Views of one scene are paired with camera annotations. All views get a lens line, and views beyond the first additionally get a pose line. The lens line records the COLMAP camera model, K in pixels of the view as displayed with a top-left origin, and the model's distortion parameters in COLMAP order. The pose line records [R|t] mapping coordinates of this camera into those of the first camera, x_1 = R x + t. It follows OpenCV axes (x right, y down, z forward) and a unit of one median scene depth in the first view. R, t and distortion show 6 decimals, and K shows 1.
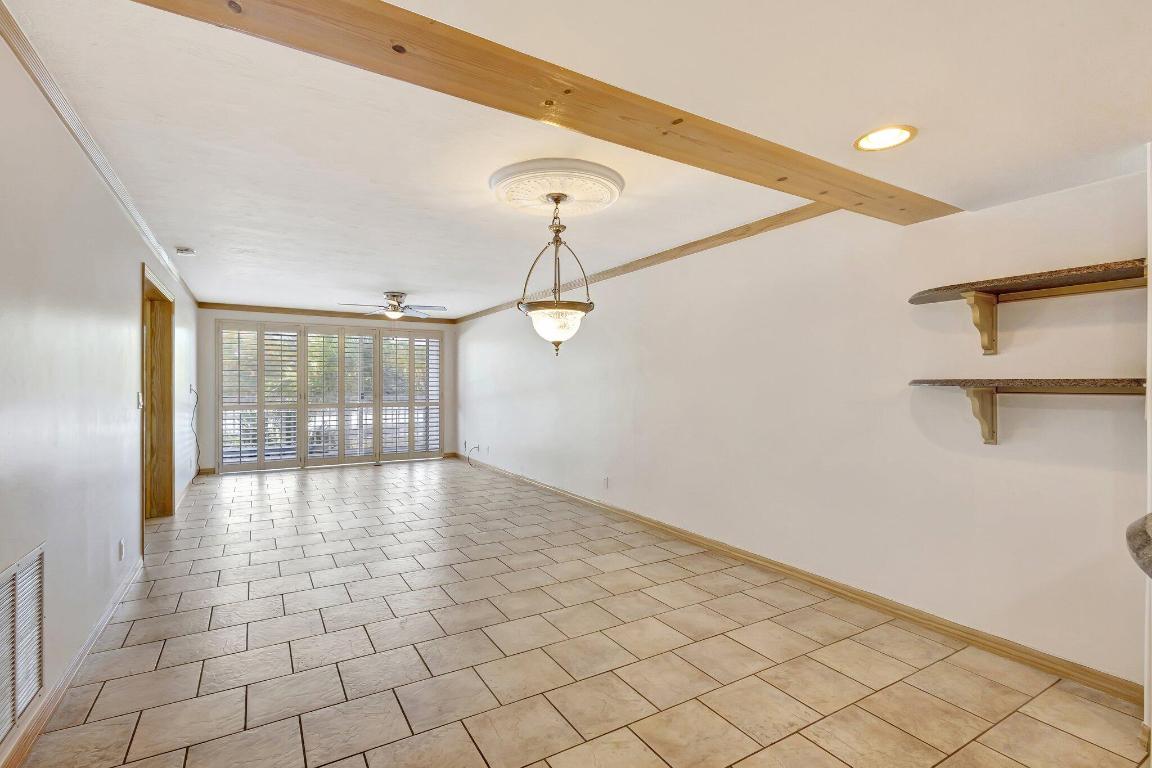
lens RADIAL K [[525.2, 0, 570.3], [0, 525.2, 387.3], [0, 0, 1]] dist [0.004298, -0.000970]
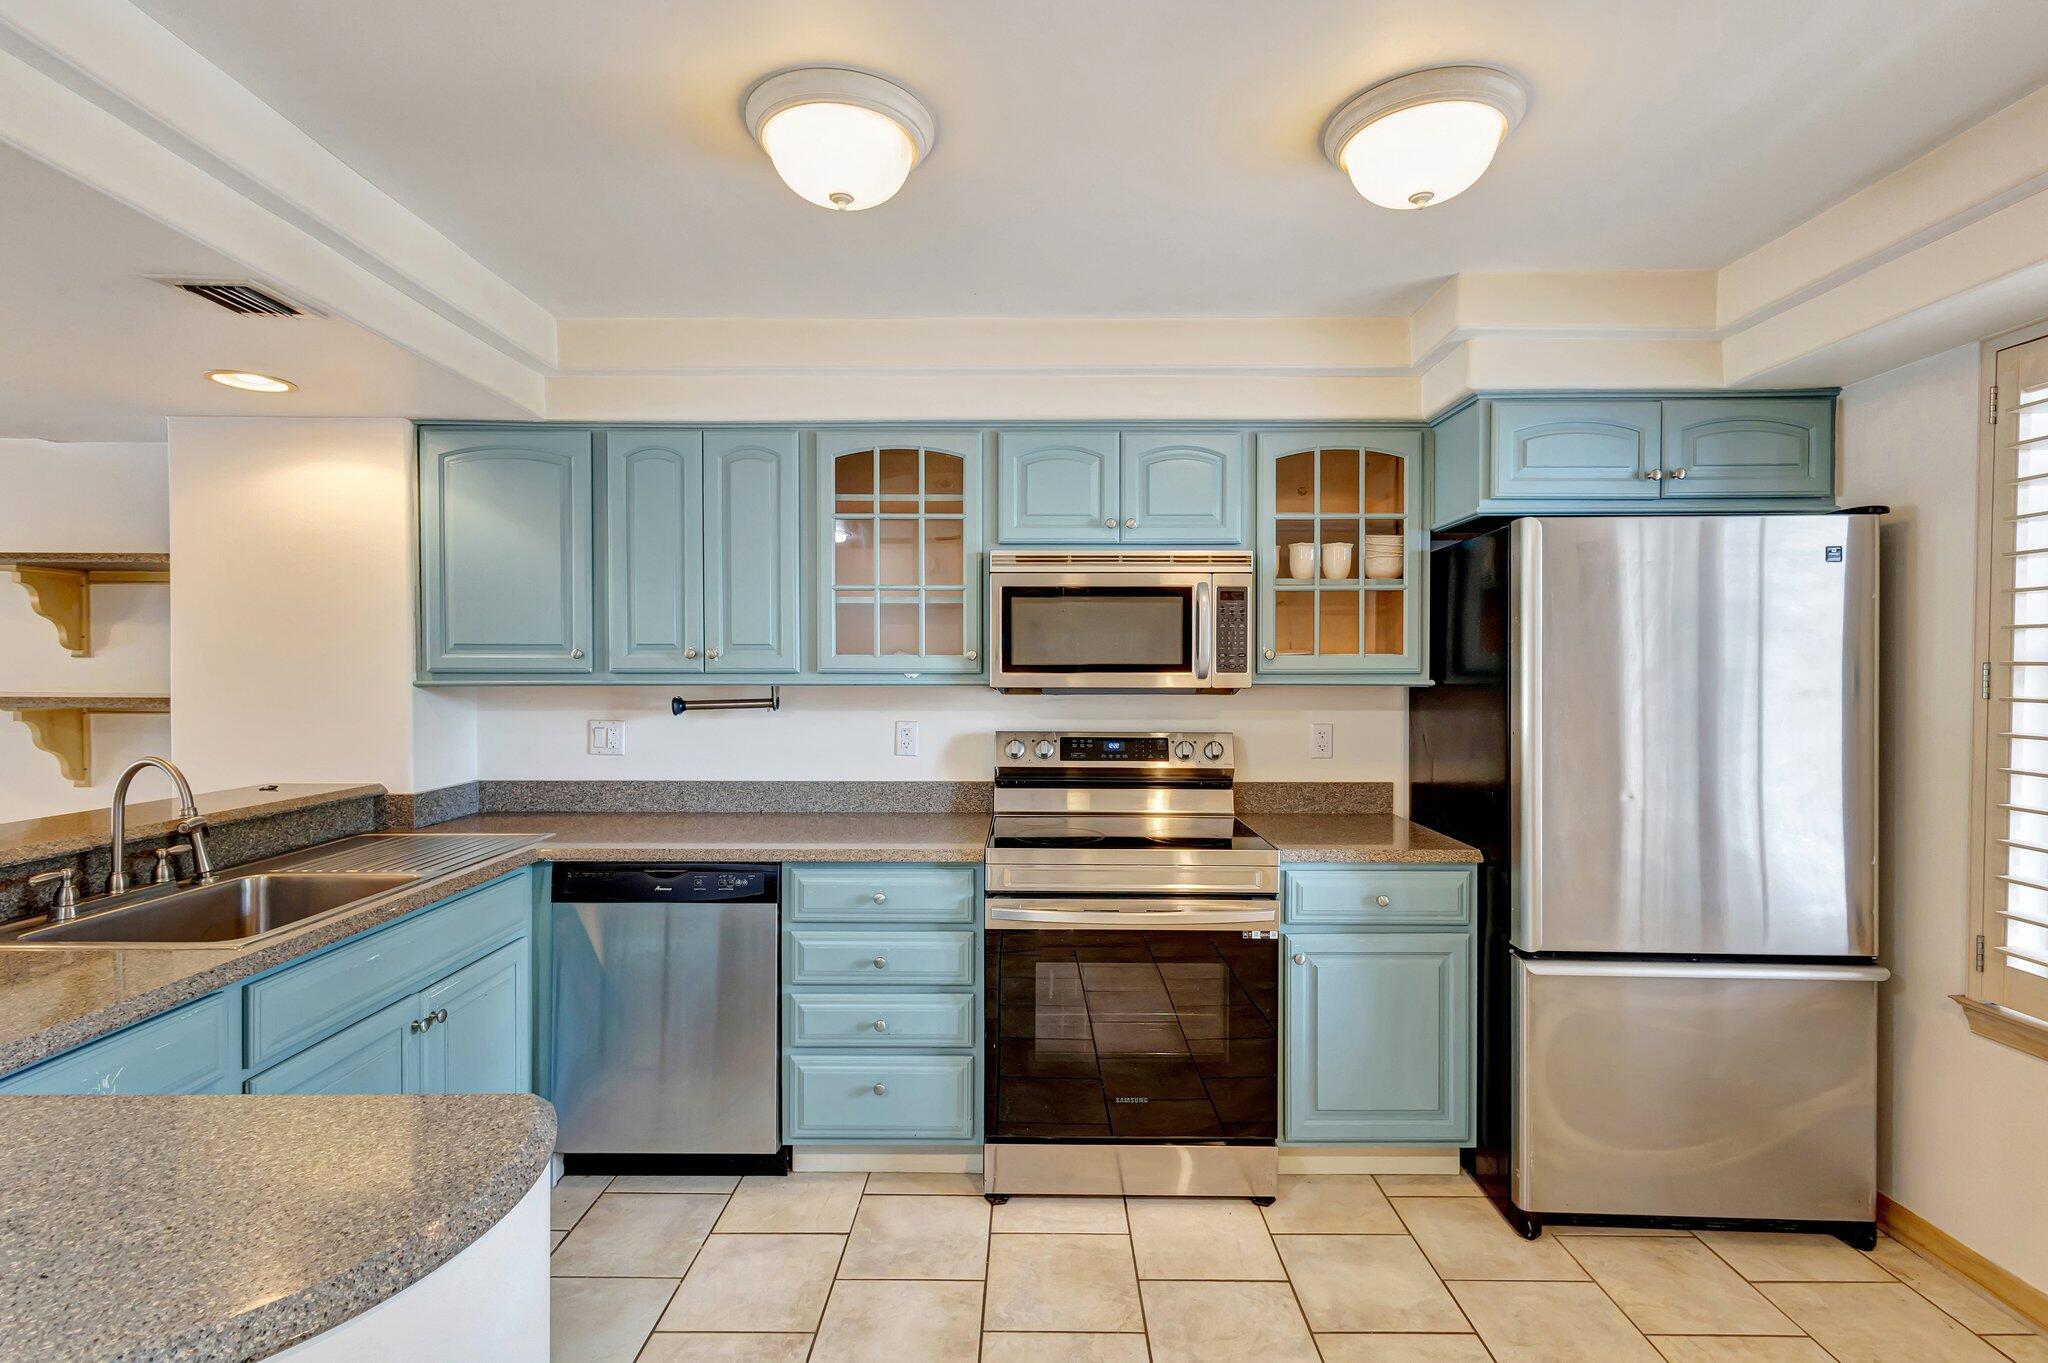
lens RADIAL K [[933.7, 0, 1023.3], [0, 933.7, 692.8], [0, 0, 1]] dist [0.004298, -0.000970]
pose [[0.529922, -0.015110, 0.847912, 0.415978], [-0.000564, 0.999835, 0.018171, -0.038399], [-0.848046, -0.010108, 0.529826, -0.692037]]
